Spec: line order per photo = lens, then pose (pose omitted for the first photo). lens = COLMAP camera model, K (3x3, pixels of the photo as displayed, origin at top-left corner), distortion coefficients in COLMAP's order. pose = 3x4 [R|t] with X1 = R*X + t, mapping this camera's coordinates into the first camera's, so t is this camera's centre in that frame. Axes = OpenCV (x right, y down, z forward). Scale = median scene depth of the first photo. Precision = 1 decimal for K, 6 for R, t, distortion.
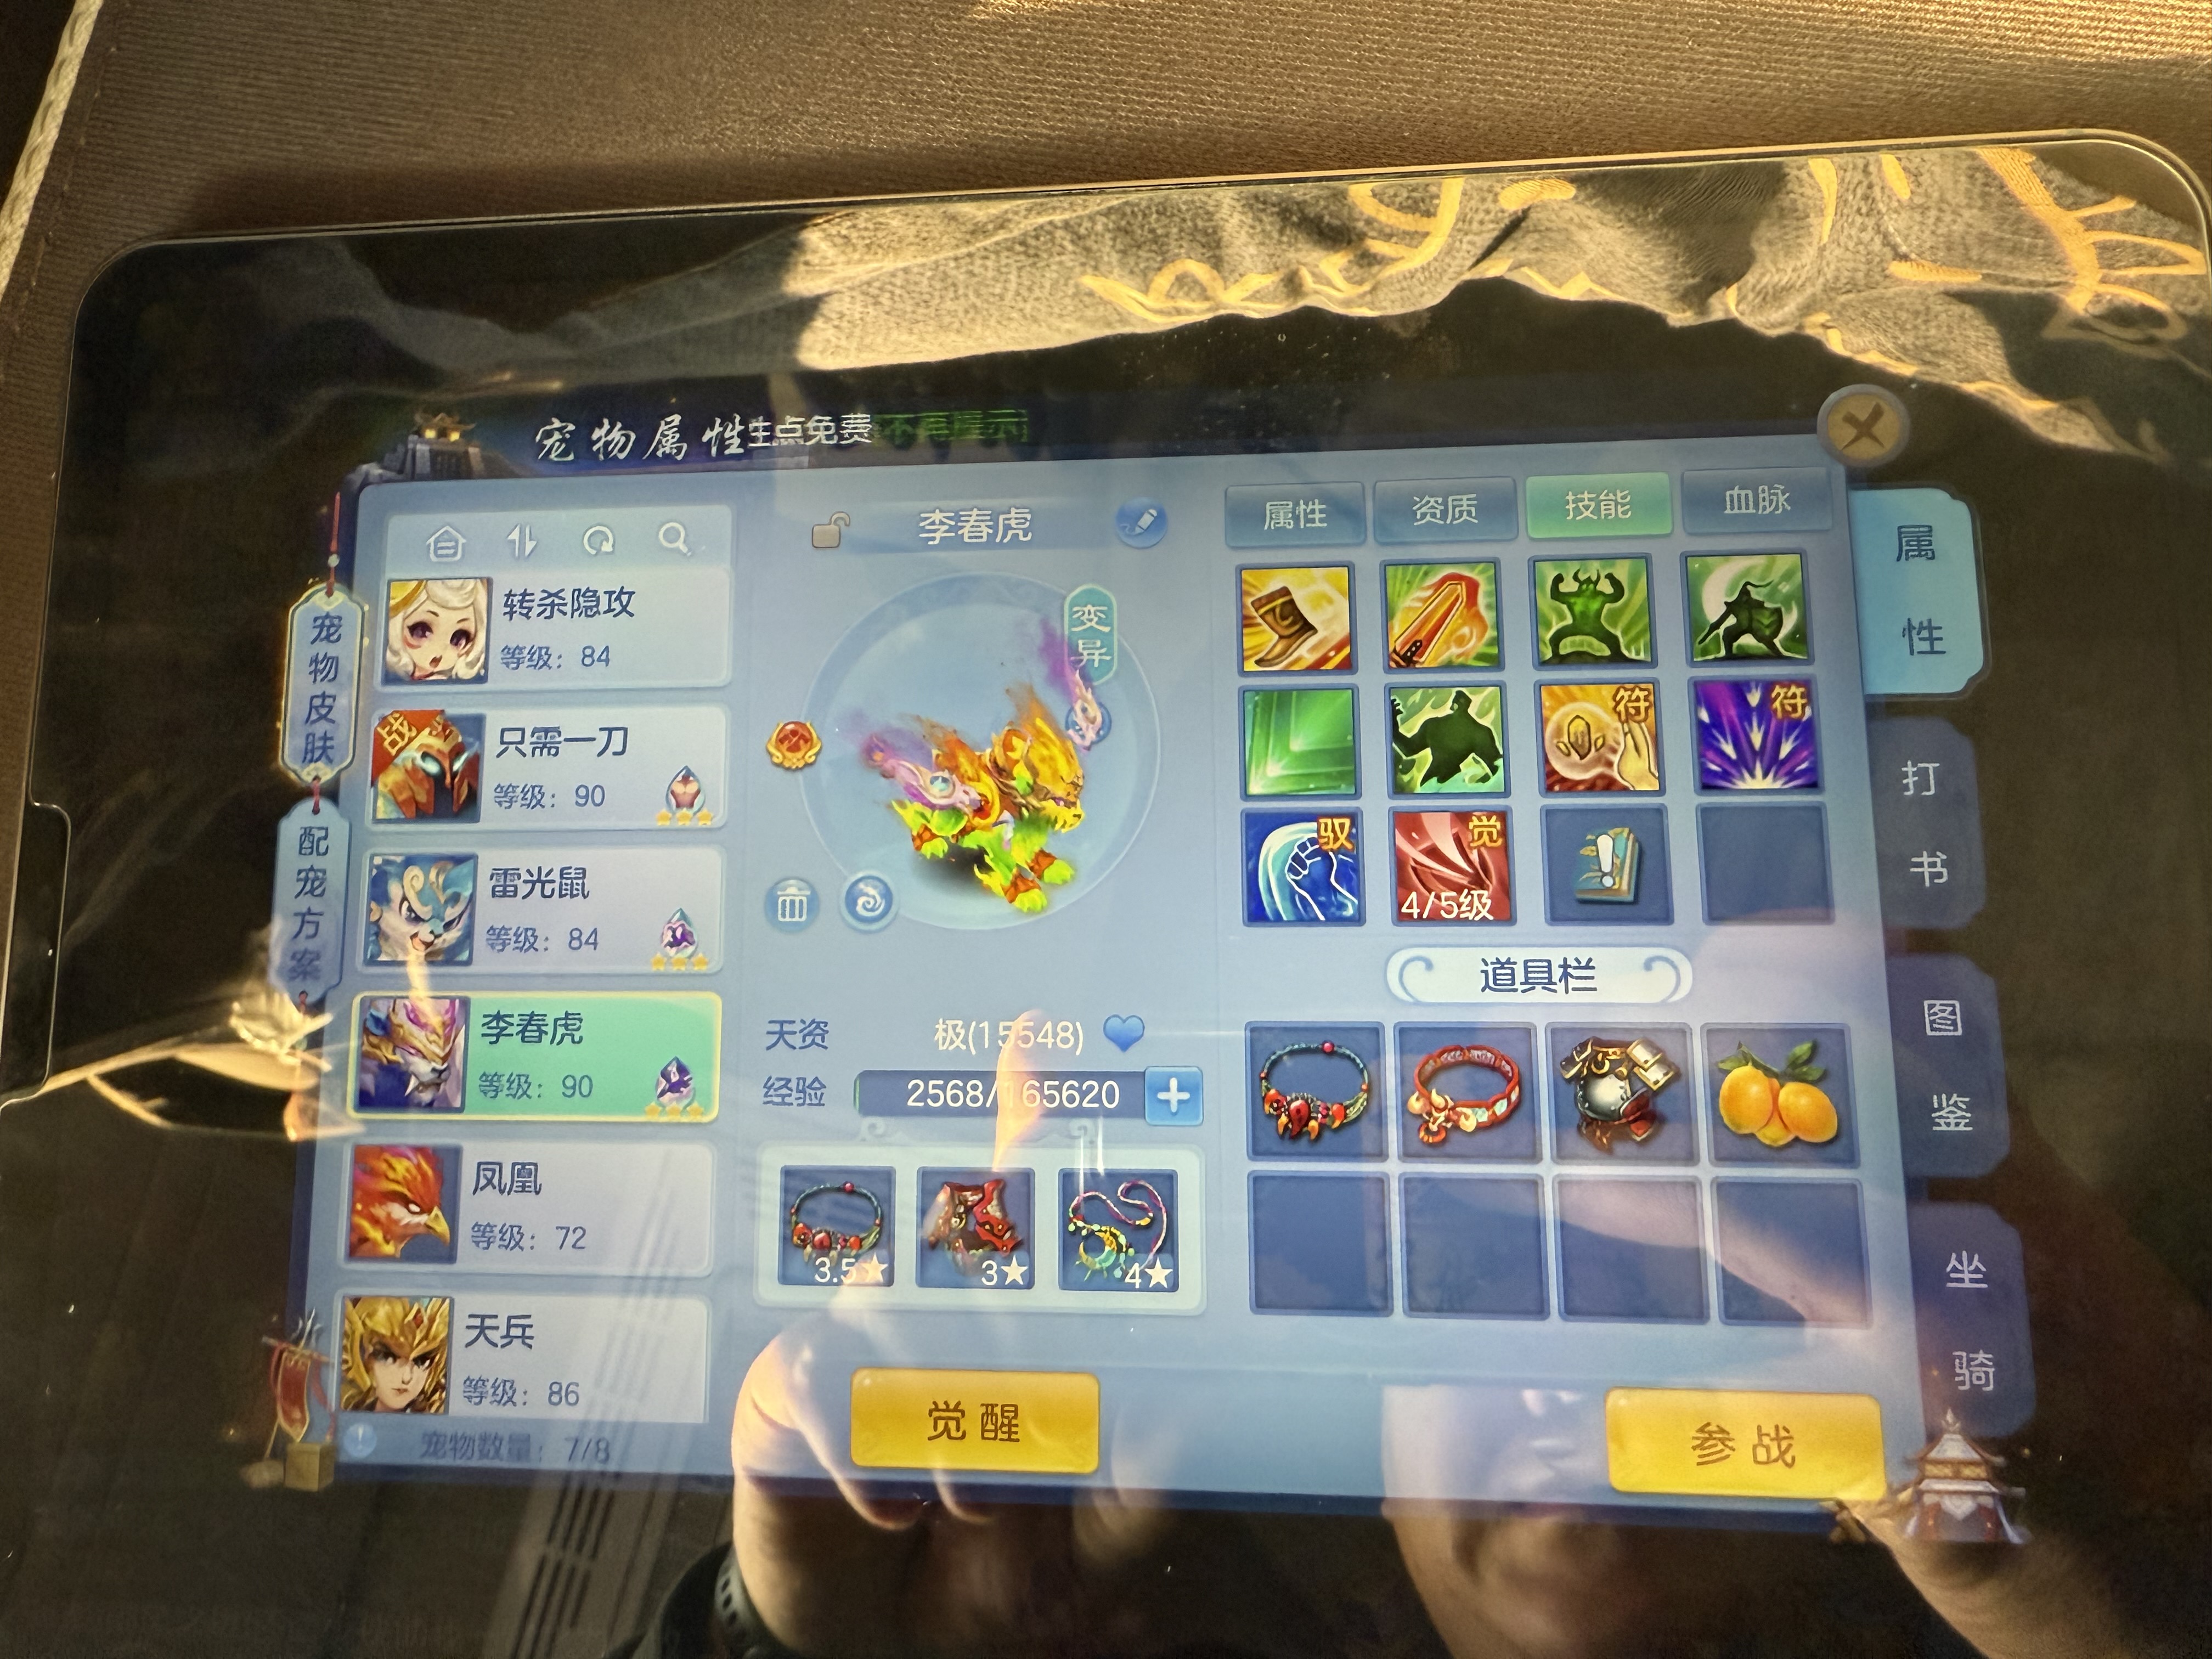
lens RADIAL K [[1538.5, 0, 962.9], [0, 1538.5, 829.7], [0, 0, 1]] dist [-0.001495, 0.000598]
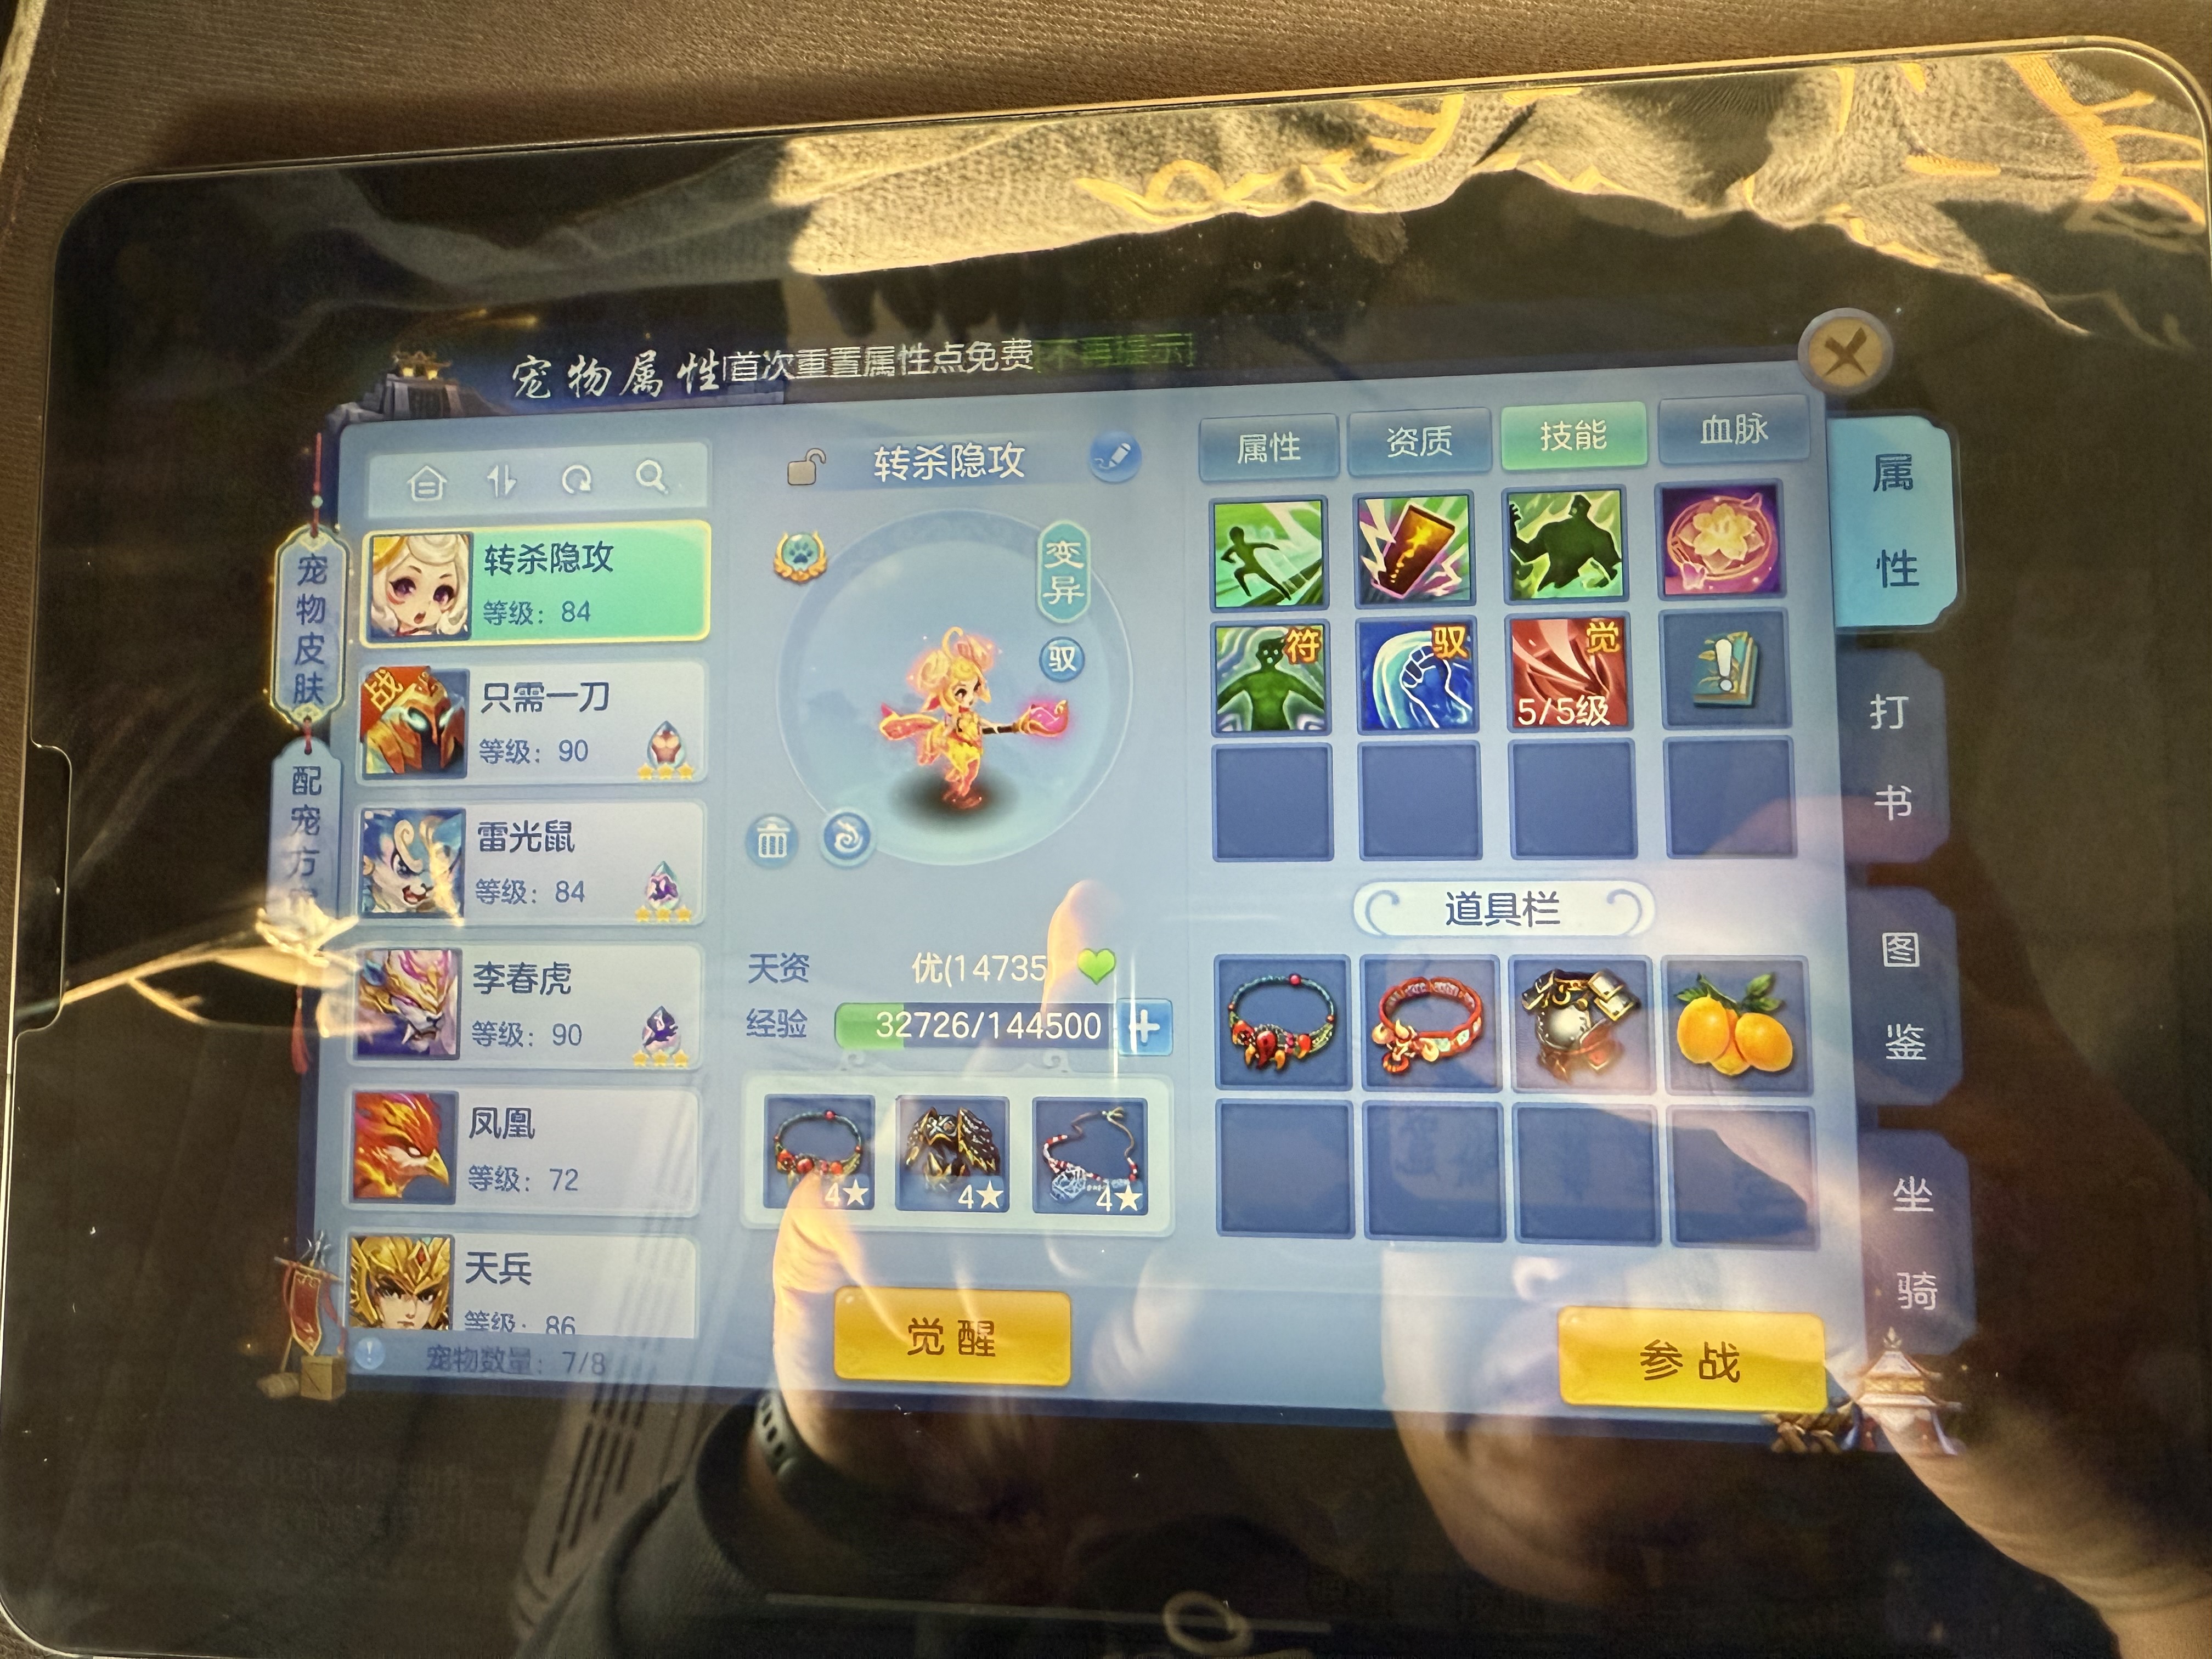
lens RADIAL K [[1542.9, 0, 966.1], [0, 1542.9, 822.2], [0, 0, 1]] dist [-0.001418, 0.002561]
pose [[0.999800, -0.007330, -0.018589, 0.023688], [0.008608, 0.997532, 0.069684, -0.022226], [0.018032, -0.069830, 0.997396, -0.011687]]
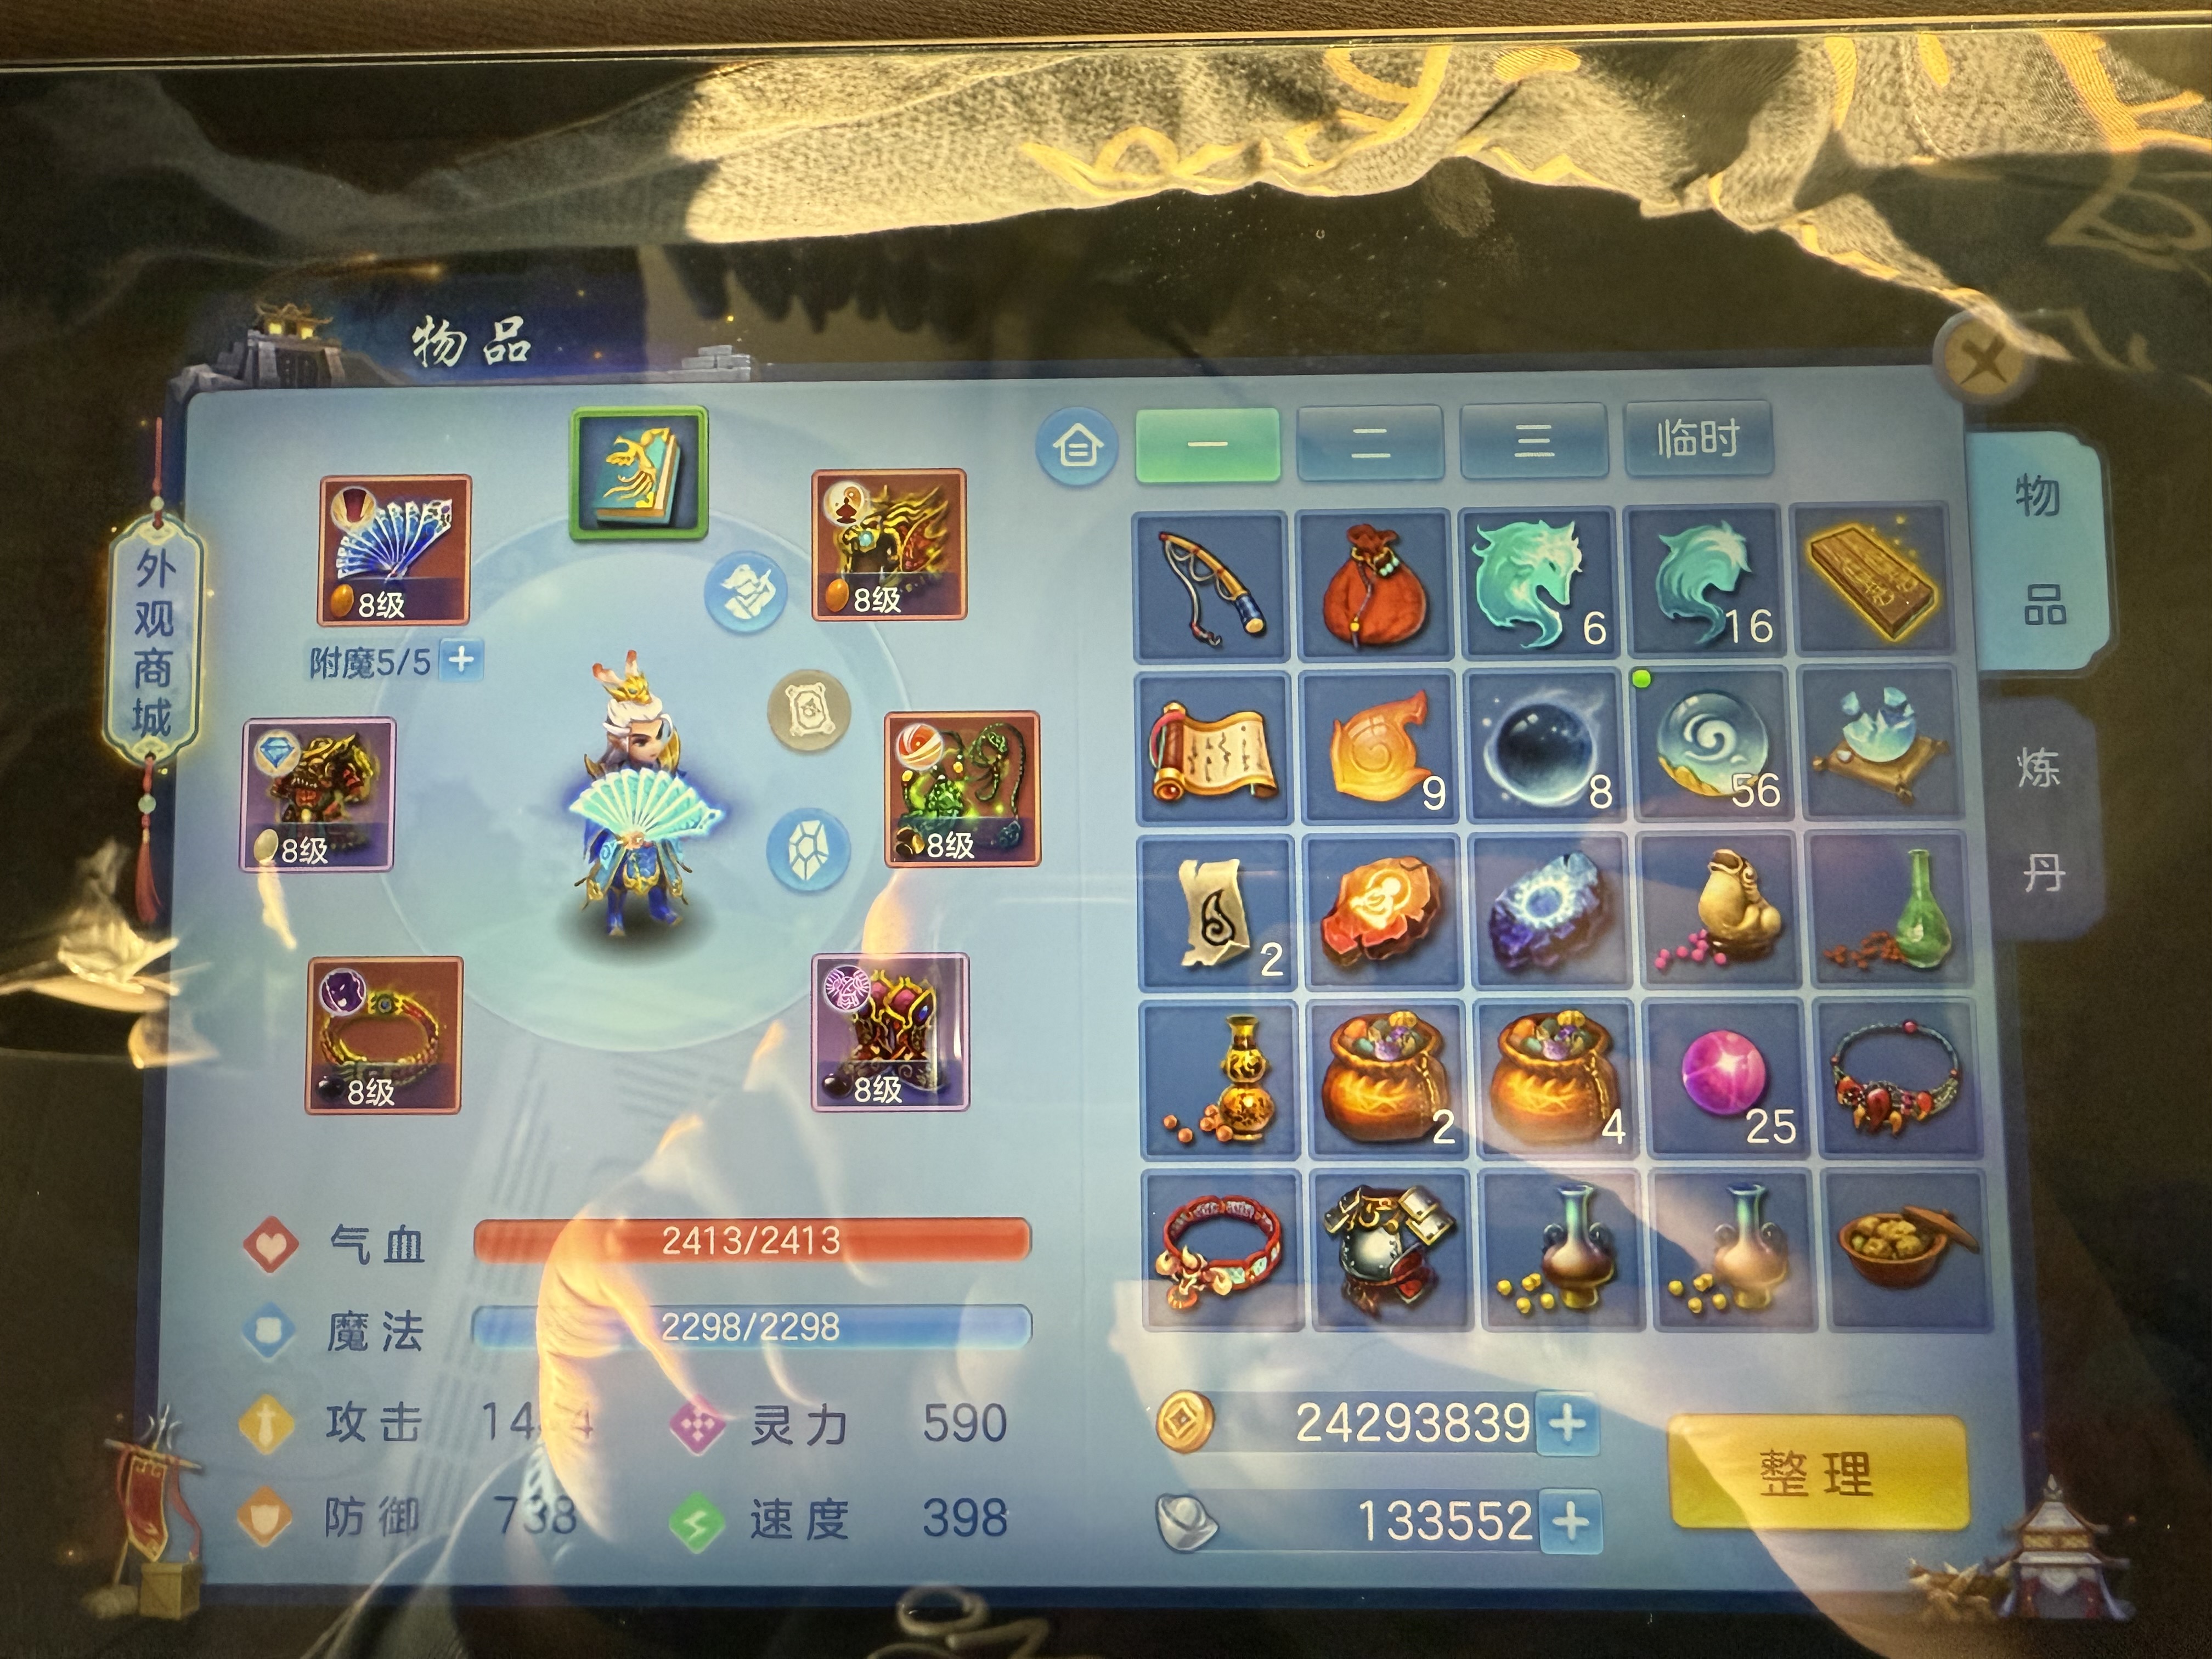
lens RADIAL K [[1538.9, 0, 954.3], [0, 1538.9, 823.0], [0, 0, 1]] dist [-0.003009, -0.001819]
pose [[0.996601, -0.006847, 0.082093, -0.040895], [0.000390, 0.996921, 0.078415, -0.043880], [-0.082378, -0.078116, 0.993535, 0.104434]]
